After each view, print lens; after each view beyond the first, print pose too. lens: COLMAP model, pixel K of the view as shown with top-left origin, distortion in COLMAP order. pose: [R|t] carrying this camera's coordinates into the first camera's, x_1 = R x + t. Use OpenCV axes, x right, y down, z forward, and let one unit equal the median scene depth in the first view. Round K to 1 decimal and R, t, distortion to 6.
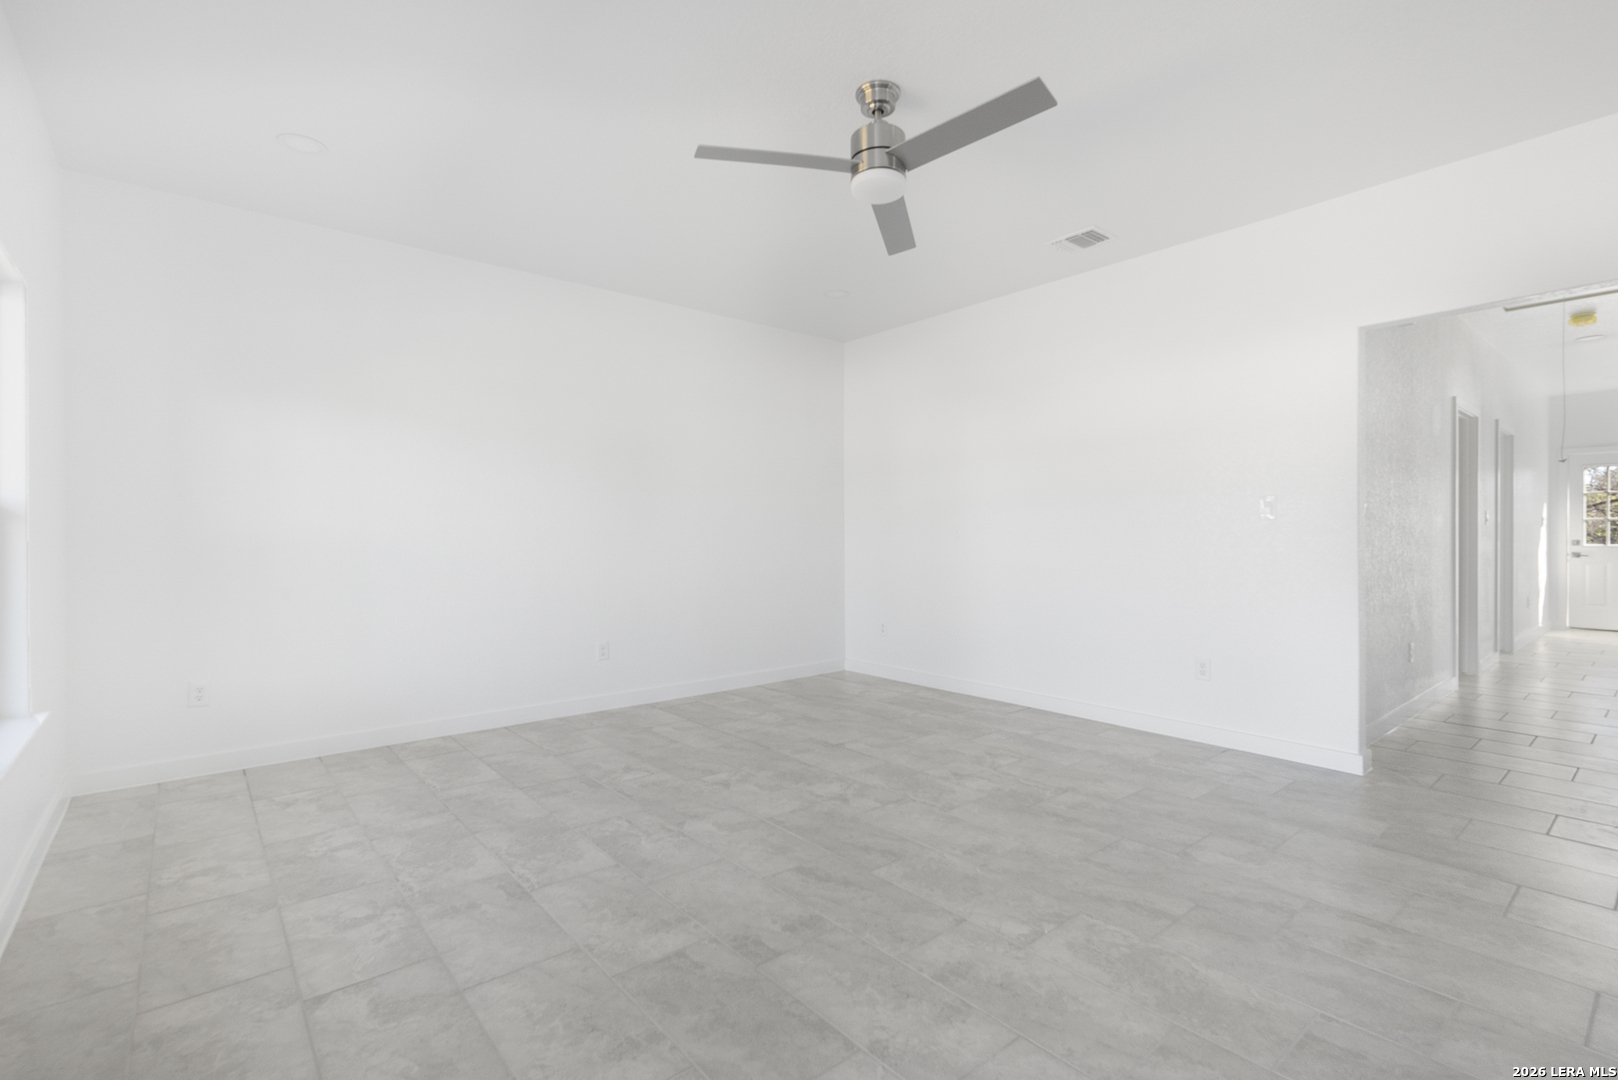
lens RADIAL K [[739.6, 0, 812.5], [0, 739.6, 537.5], [0, 0, 1]] dist [0.002638, 0.000067]
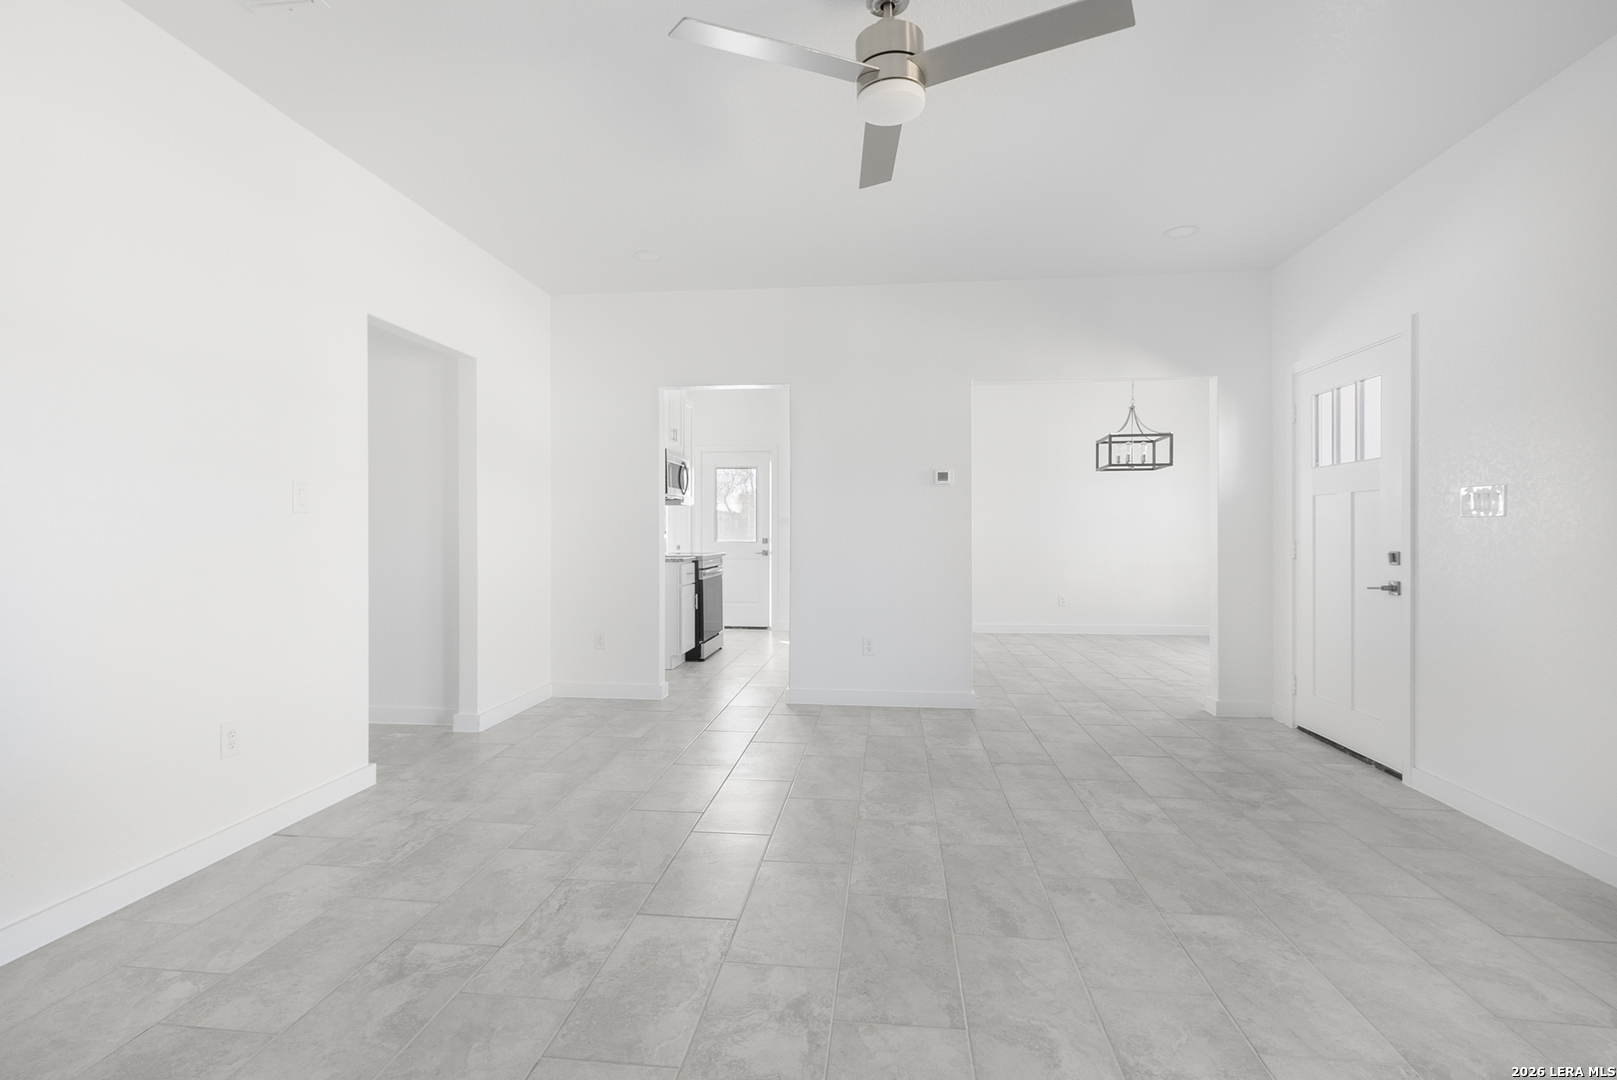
lens RADIAL K [[739.1, 0, 806.4], [0, 739.1, 535.9], [0, 0, 1]] dist [0.002638, 0.000067]
pose [[-0.683839, -0.002471, 0.729629, -0.465045], [0.003233, 0.999974, 0.006417, -0.004048], [-0.729626, 0.006747, -0.683813, 1.734951]]
